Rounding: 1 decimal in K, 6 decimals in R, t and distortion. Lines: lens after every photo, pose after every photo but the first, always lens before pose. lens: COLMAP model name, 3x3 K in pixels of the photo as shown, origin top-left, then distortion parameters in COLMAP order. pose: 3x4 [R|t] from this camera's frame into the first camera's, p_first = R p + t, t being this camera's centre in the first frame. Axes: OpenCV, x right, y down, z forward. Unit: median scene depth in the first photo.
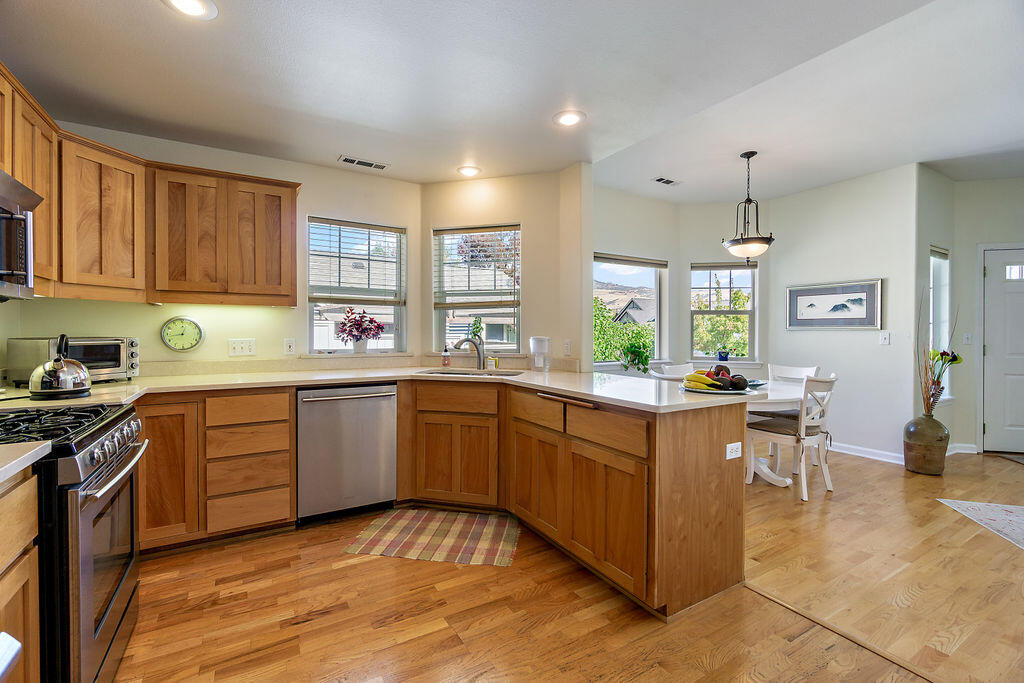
lens RADIAL K [[440.0, 0, 510.3], [0, 440.0, 332.9], [0, 0, 1]] dist [0.001870, 0.000730]
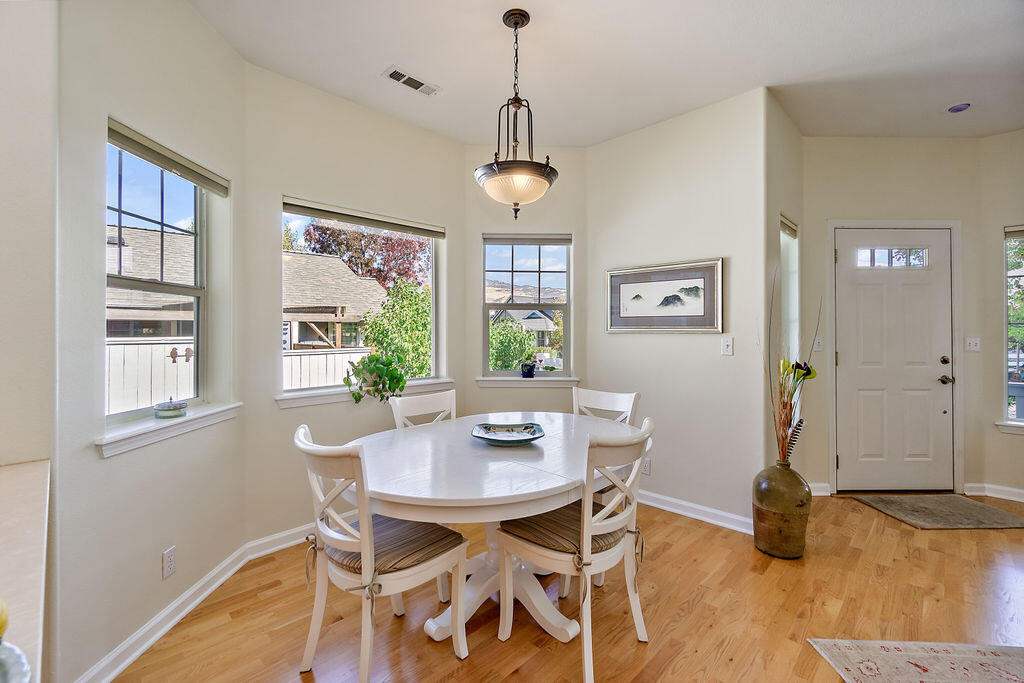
lens RADIAL K [[443.4, 0, 508.6], [0, 443.4, 326.2], [0, 0, 1]] dist [-0.000740, 0.000351]
pose [[0.968960, -0.001441, 0.247213, 0.305601], [0.003583, 0.999960, -0.008216, -0.011269], [-0.247191, 0.008847, 0.968926, 0.362999]]
